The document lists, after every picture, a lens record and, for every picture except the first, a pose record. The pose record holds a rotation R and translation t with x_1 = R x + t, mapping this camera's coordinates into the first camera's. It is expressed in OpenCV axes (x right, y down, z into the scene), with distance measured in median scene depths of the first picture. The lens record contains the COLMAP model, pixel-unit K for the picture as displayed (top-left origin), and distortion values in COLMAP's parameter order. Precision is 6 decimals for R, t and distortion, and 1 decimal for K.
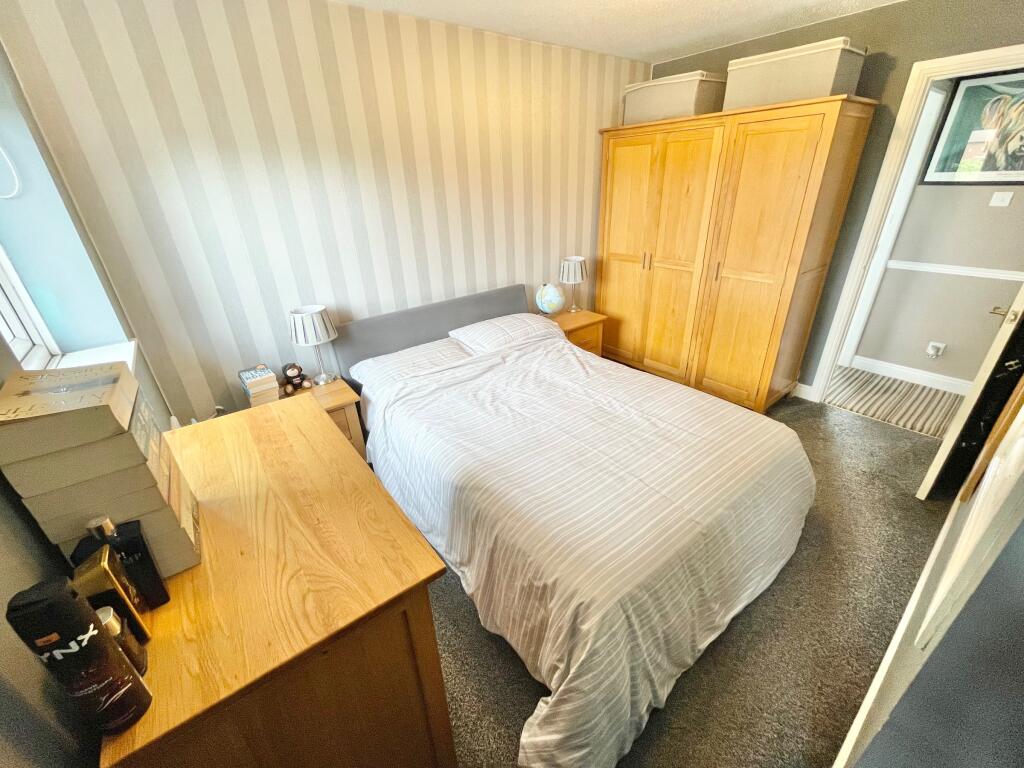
lens RADIAL K [[415.3, 0, 510.6], [0, 415.3, 380.2], [0, 0, 1]] dist [-0.004654, 0.000681]
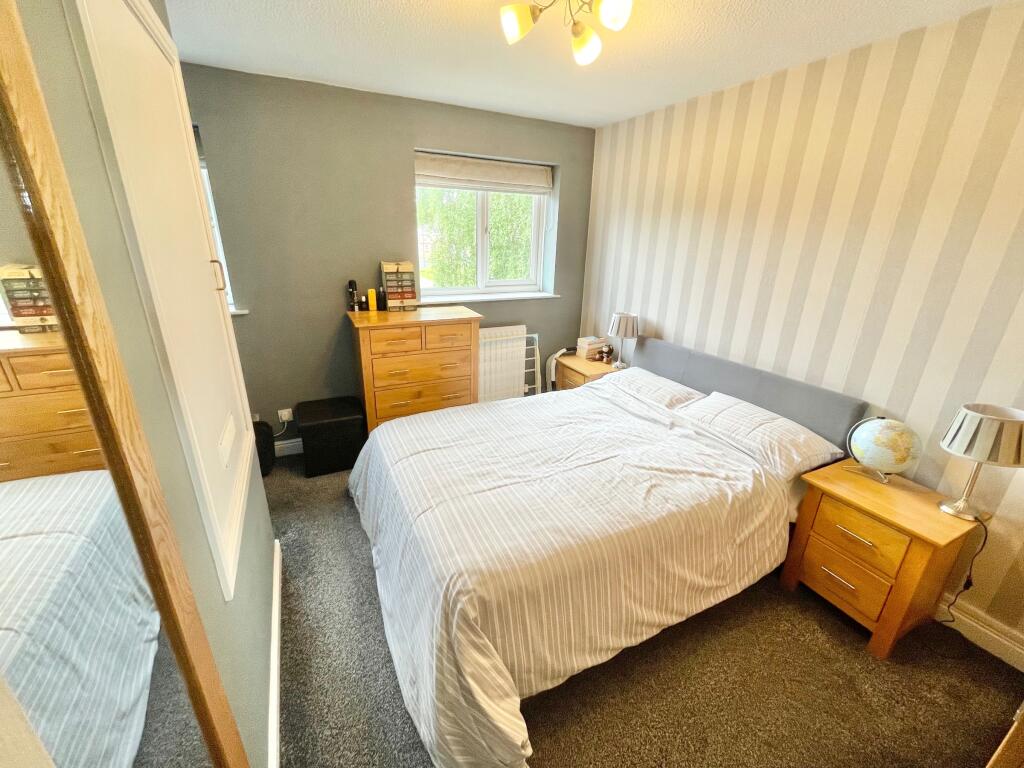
lens RADIAL K [[415.3, 0, 511.9], [0, 415.3, 381.6], [0, 0, 1]] dist [-0.004654, 0.000681]
pose [[-0.187940, 0.359286, -0.914107, 0.801660], [-0.448496, 0.796602, 0.405311, -0.321073], [0.873802, 0.486148, 0.011425, 0.628874]]
